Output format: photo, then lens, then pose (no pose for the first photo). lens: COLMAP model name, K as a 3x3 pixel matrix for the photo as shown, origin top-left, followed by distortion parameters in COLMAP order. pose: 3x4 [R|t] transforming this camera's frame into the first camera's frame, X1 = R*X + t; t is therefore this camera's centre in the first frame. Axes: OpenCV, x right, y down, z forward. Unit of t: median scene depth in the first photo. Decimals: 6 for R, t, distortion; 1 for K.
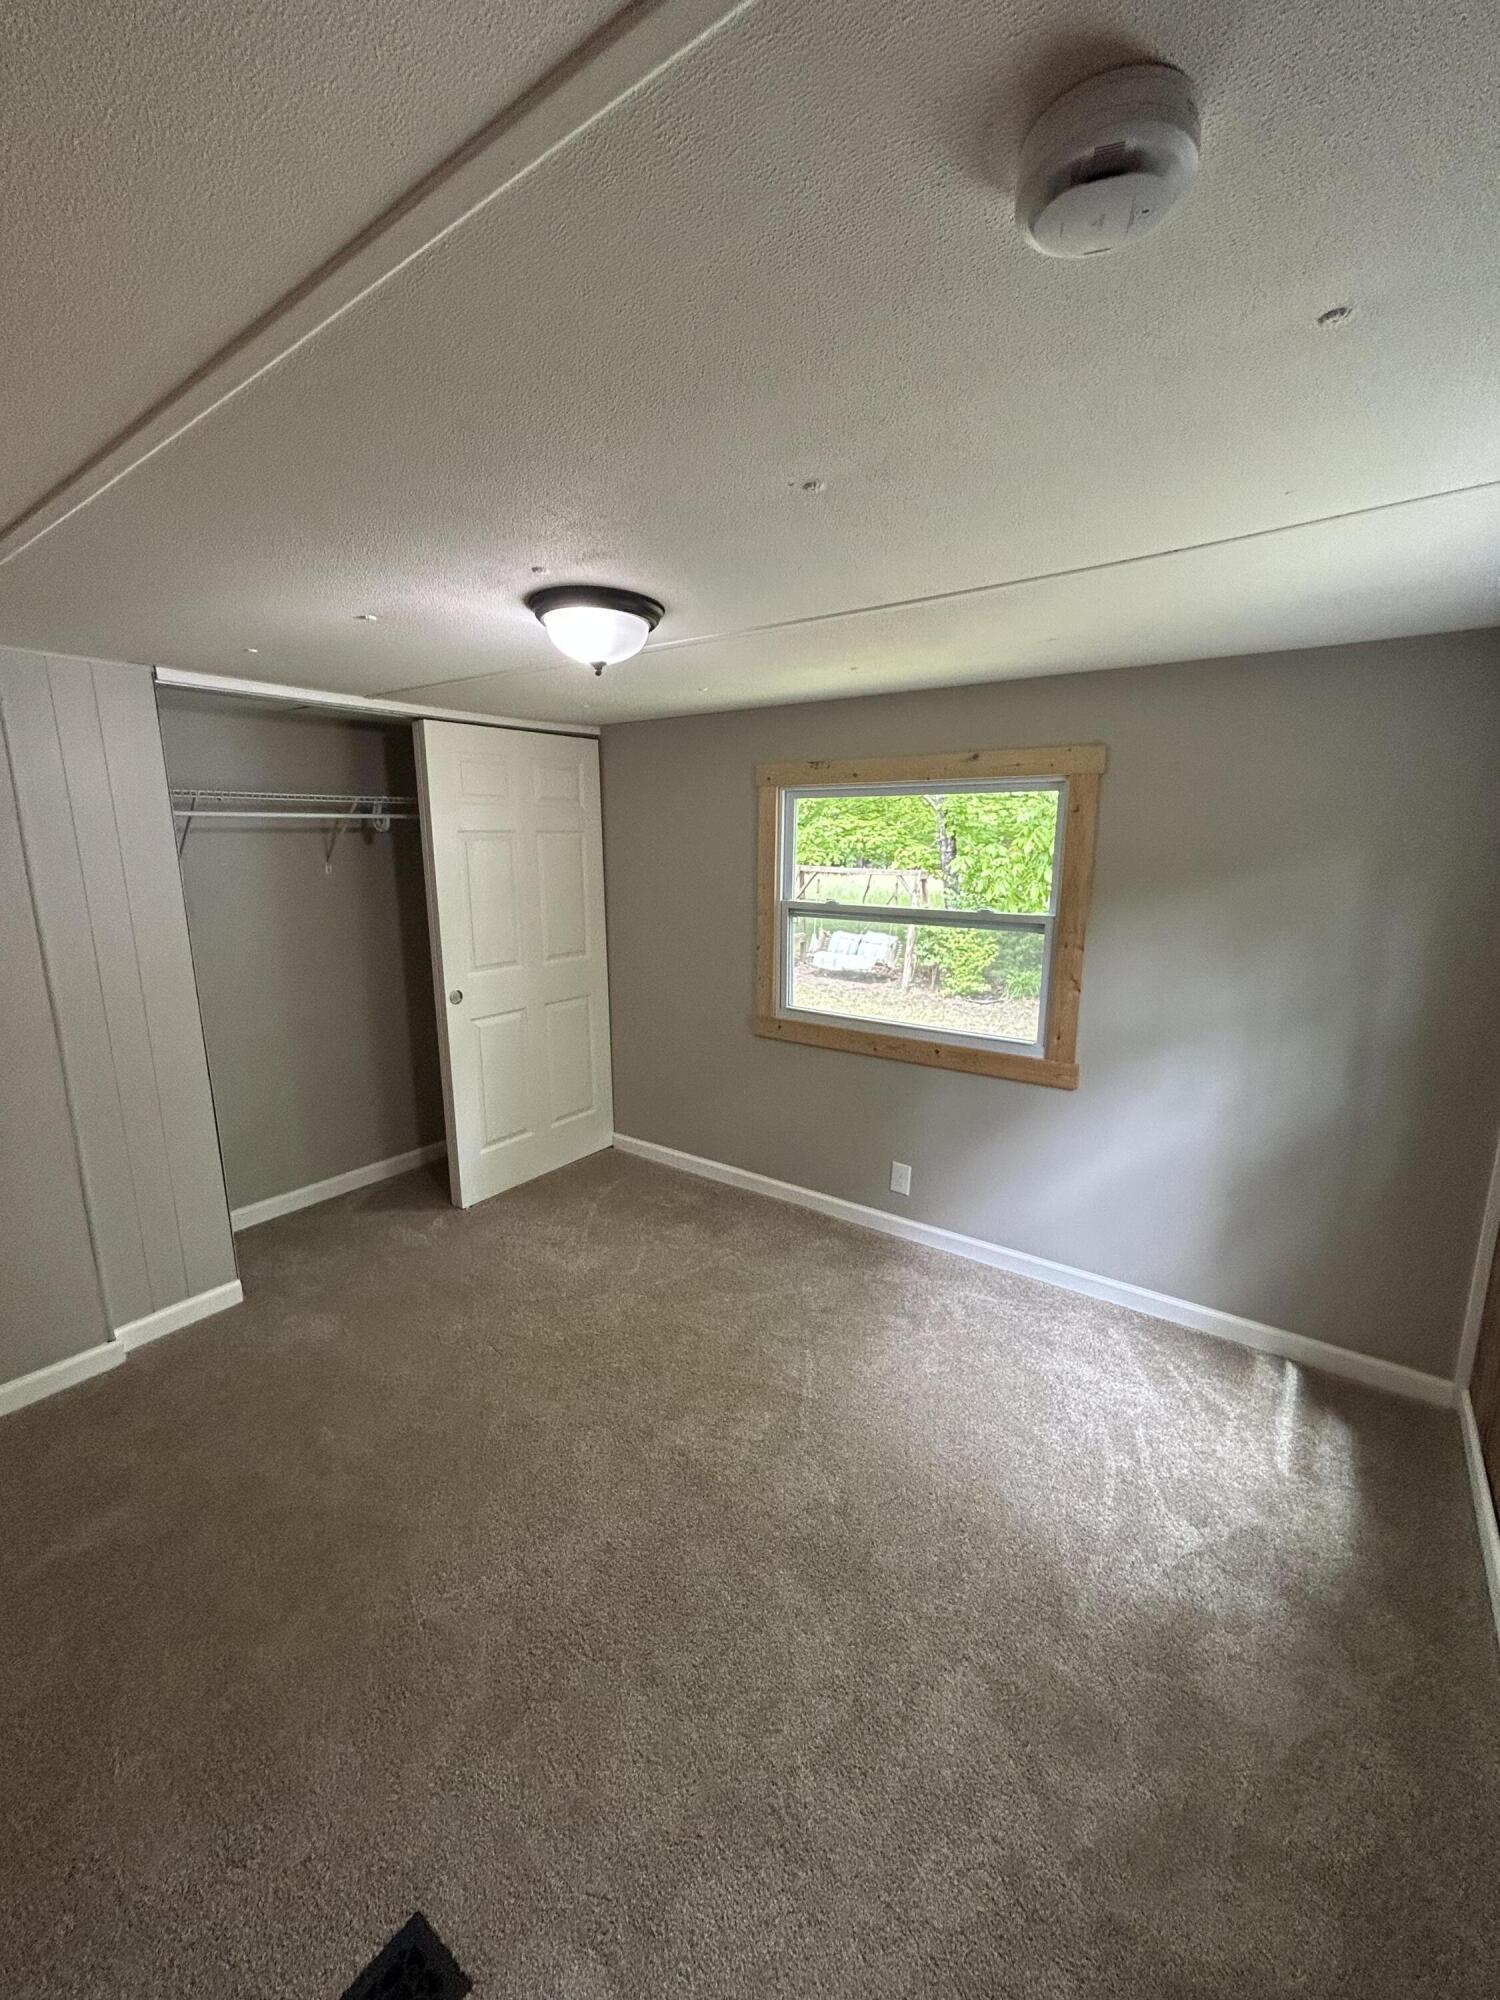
lens RADIAL K [[811.5, 0, 739.0], [0, 811.5, 995.6], [0, 0, 1]] dist [0.000179, -0.000406]
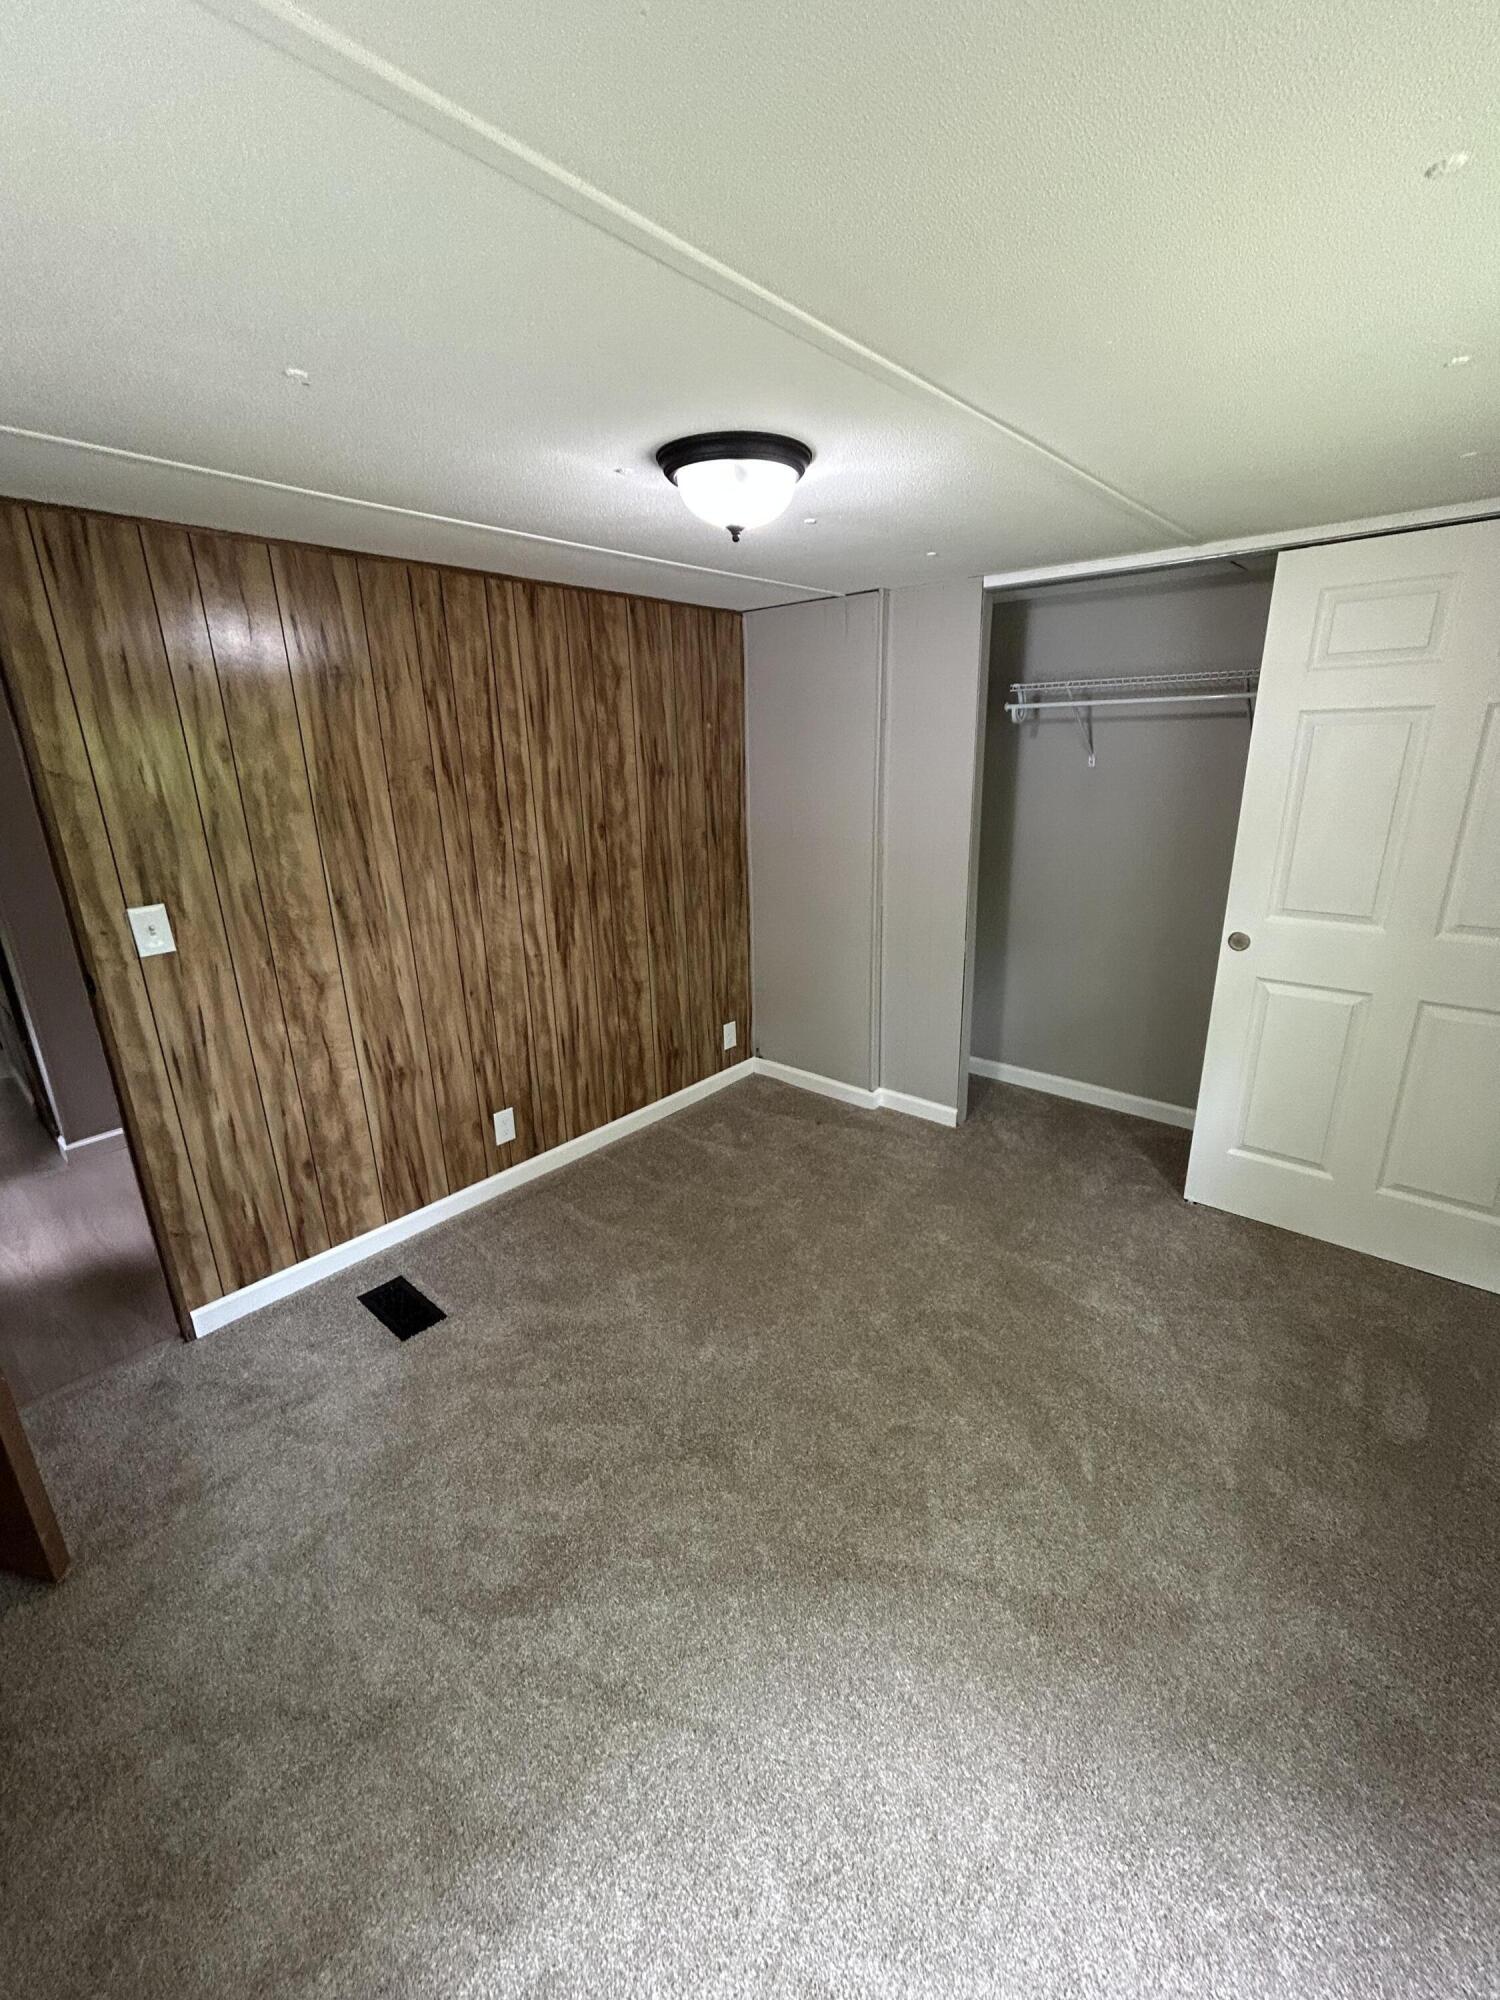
lens RADIAL K [[811.5, 0, 746.3], [0, 811.5, 984.5], [0, 0, 1]] dist [0.000179, -0.000406]
pose [[-0.057540, 0.298251, -0.952752, 0.409698], [-0.174415, 0.936653, 0.303745, -0.110564], [0.982990, 0.183651, -0.001875, 0.563976]]
